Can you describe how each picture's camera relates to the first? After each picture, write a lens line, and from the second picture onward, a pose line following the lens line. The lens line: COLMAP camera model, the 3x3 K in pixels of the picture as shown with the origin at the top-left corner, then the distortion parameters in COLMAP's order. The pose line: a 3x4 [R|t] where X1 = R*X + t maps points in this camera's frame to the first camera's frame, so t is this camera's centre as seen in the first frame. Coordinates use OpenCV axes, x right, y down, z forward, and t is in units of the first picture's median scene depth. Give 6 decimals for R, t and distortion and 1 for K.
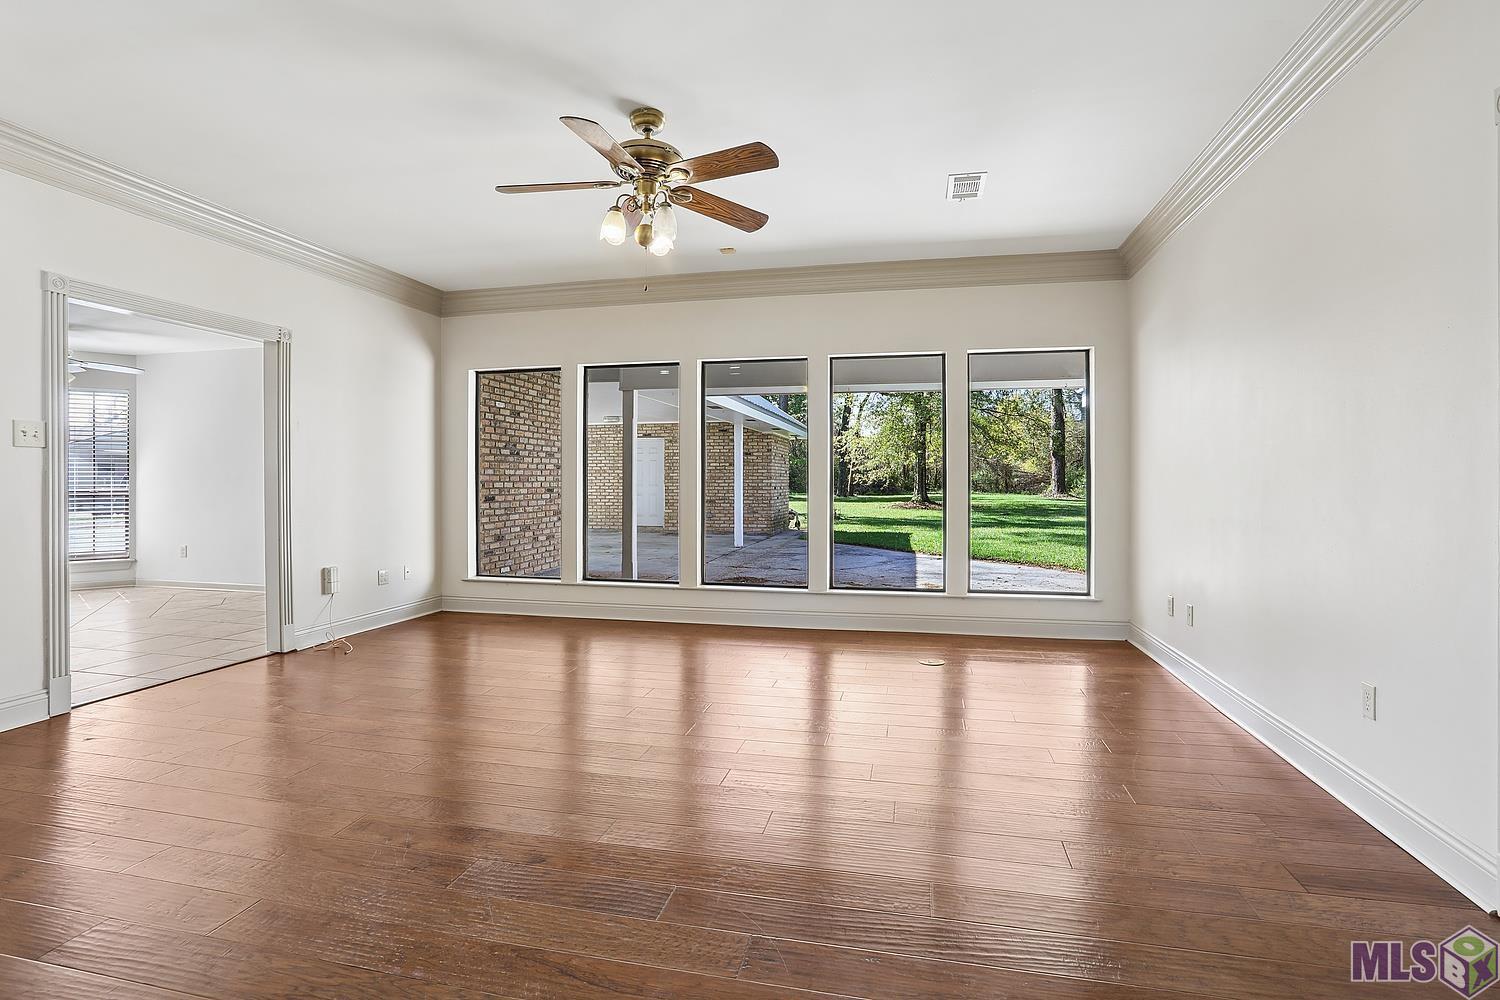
lens RADIAL K [[737.8, 0, 749.9], [0, 737.8, 480.0], [0, 0, 1]] dist [-0.040178, 0.000445]
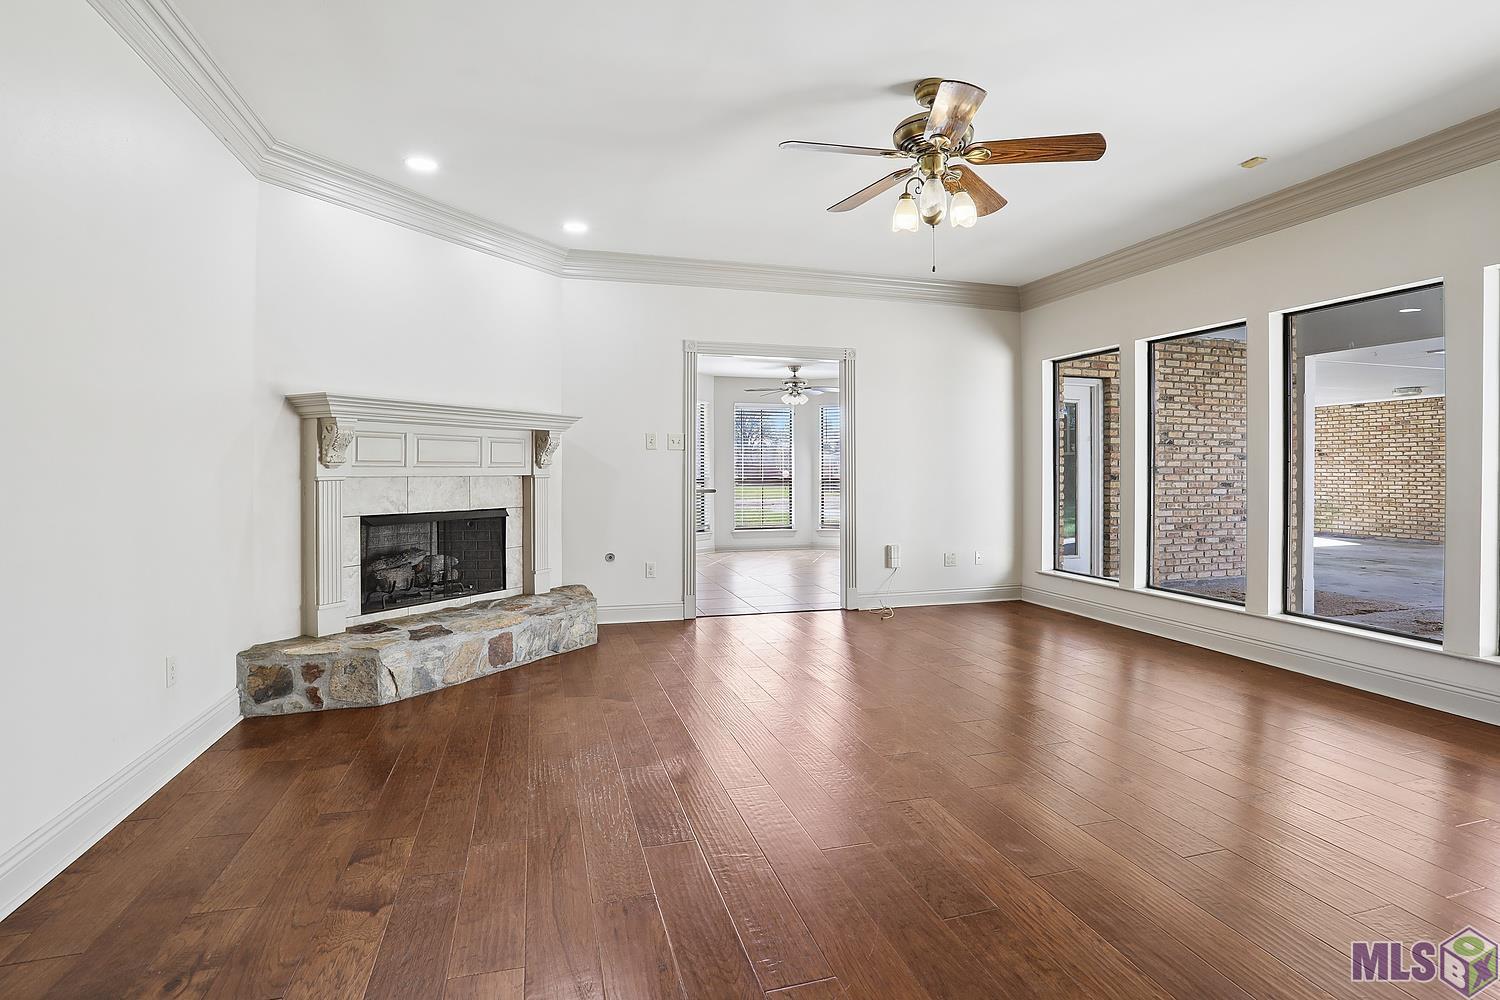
lens RADIAL K [[744.2, 0, 750.9], [0, 744.2, 473.5], [0, 0, 1]] dist [-0.067888, -0.000056]
pose [[0.480698, 0.006937, -0.876859, 0.291151], [-0.004398, 0.999975, 0.005500, -0.001530], [0.876875, 0.001213, 0.480717, 0.173510]]
